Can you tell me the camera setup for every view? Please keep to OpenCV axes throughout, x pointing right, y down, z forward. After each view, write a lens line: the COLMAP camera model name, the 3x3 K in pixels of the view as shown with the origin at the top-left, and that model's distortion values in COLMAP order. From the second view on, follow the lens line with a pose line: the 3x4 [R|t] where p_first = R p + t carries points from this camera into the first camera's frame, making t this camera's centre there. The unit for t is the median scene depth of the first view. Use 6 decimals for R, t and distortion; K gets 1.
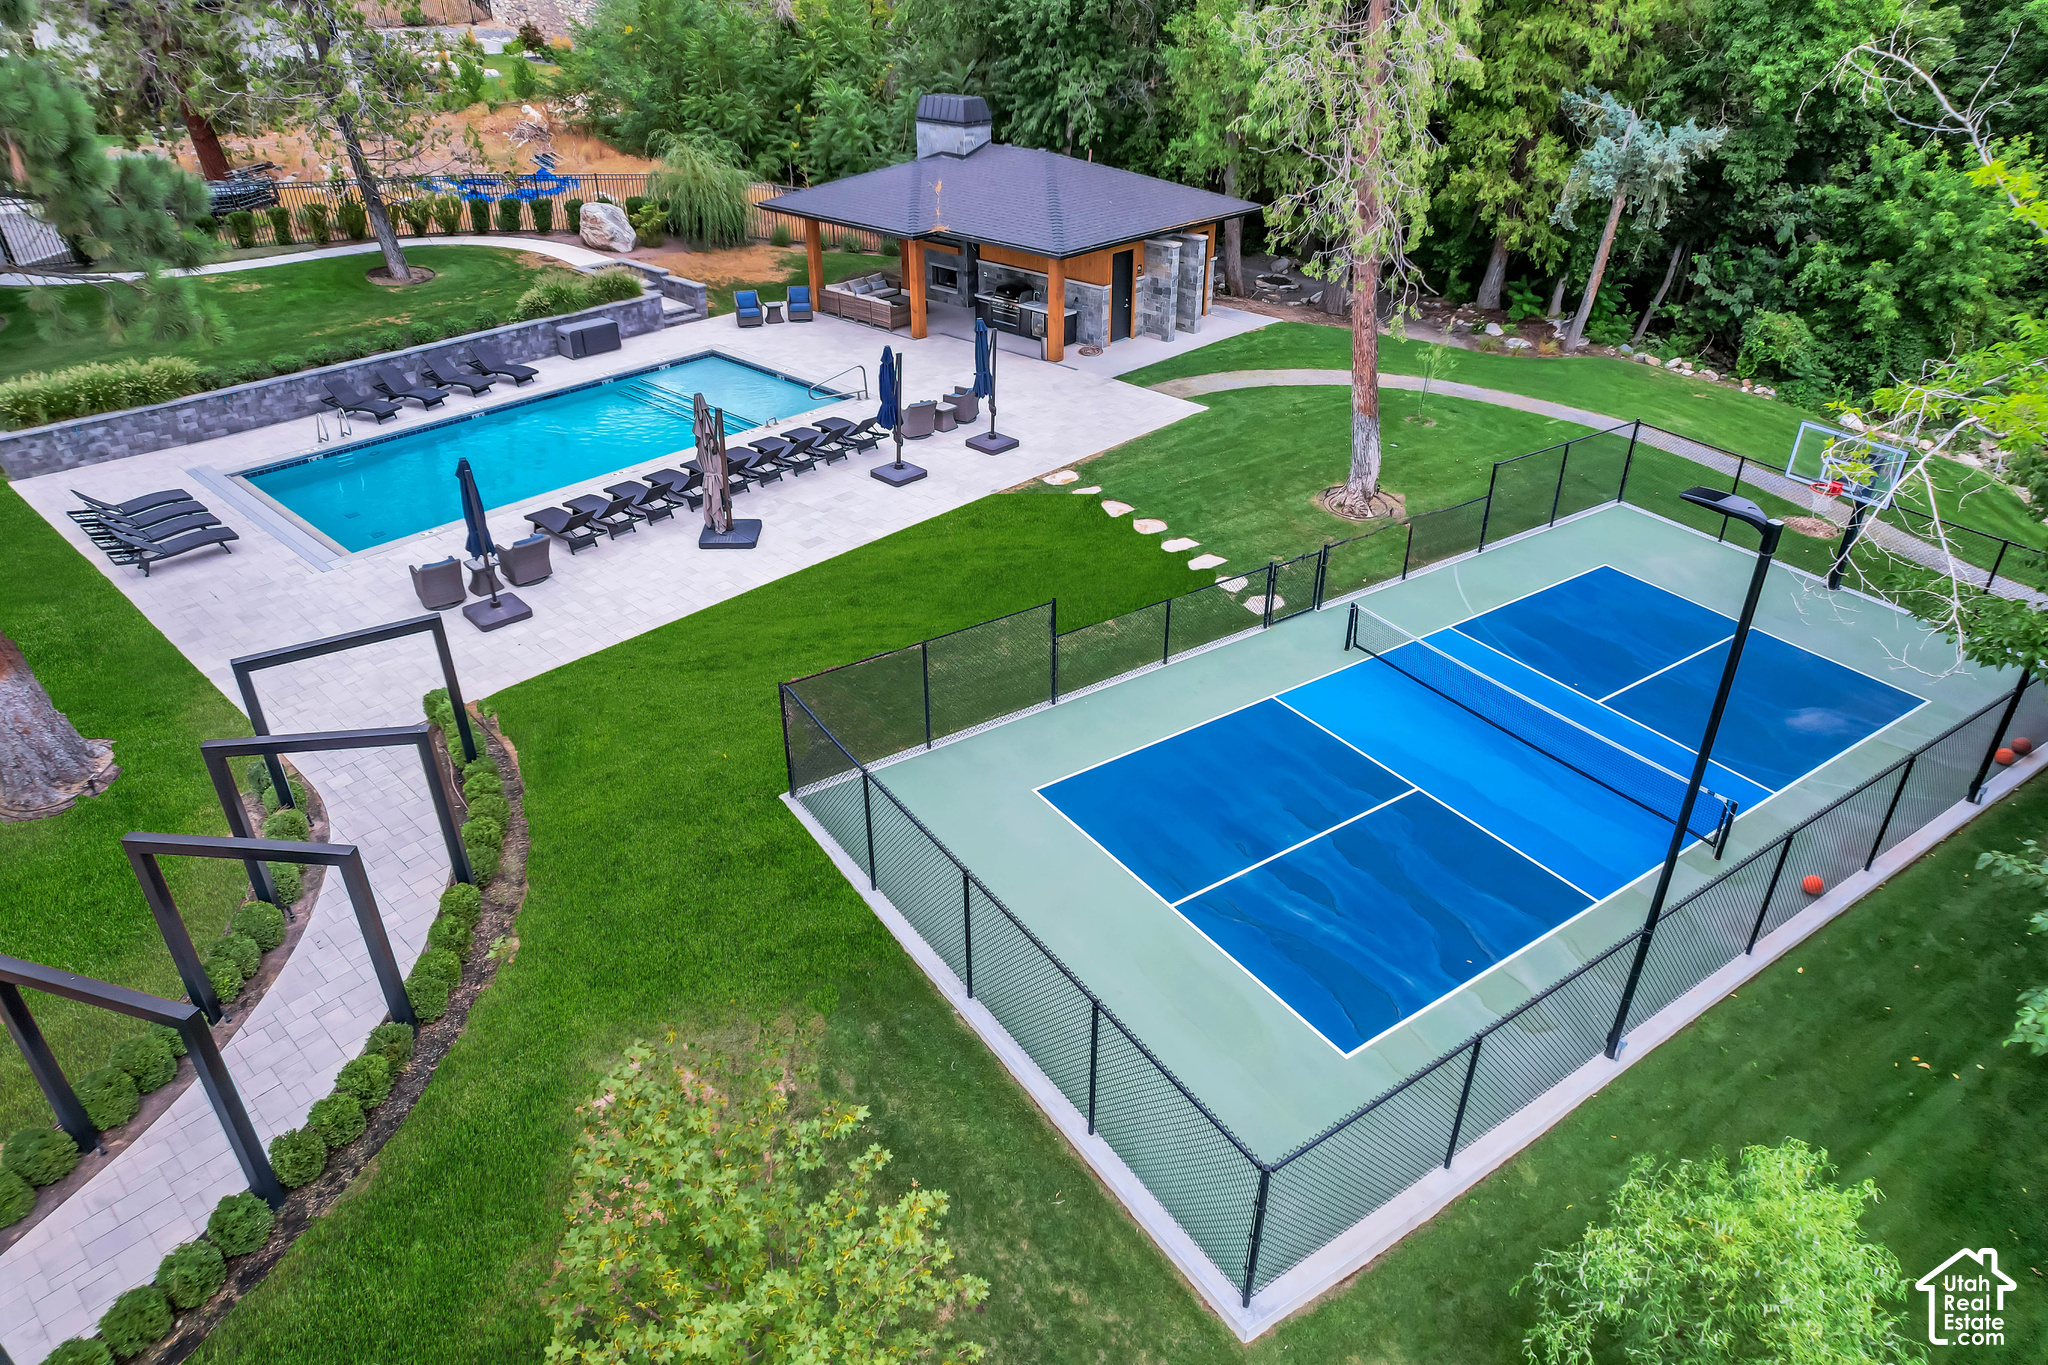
lens RADIAL K [[1308.3, 0, 1037.0], [0, 1308.3, 685.5], [0, 0, 1]] dist [-0.076245, 0.072669]
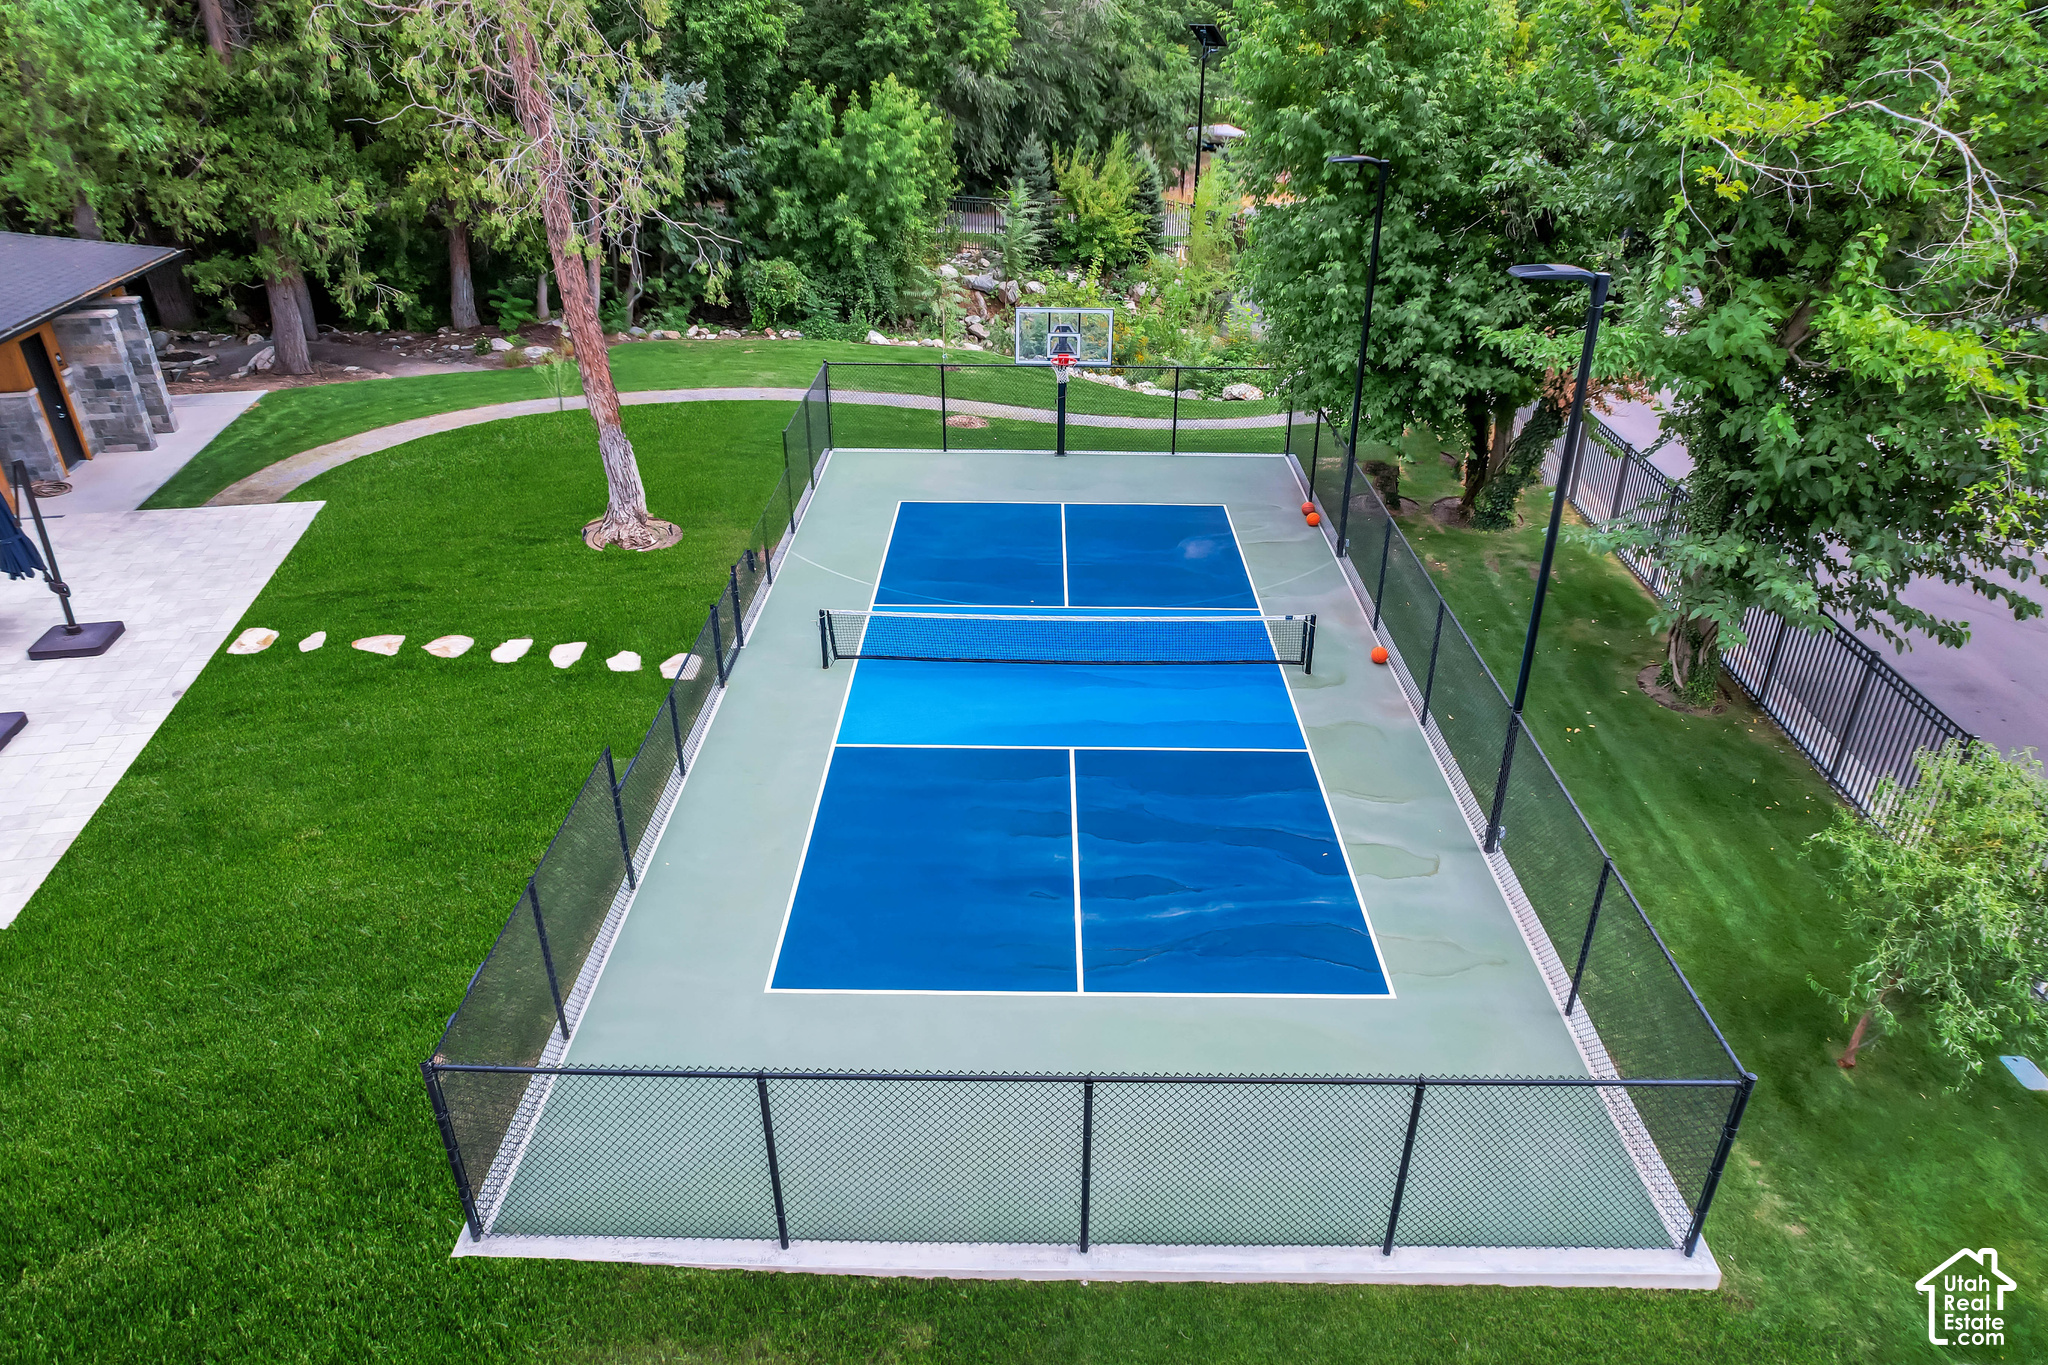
lens RADIAL K [[1308.3, 0, 1037.0], [0, 1308.3, 685.5], [0, 0, 1]] dist [-0.076245, 0.072669]
pose [[0.571105, -0.392911, 0.720736, -0.193507], [0.417172, 0.895094, 0.157399, -0.061154], [-0.706970, 0.210780, 0.675104, 0.226125]]
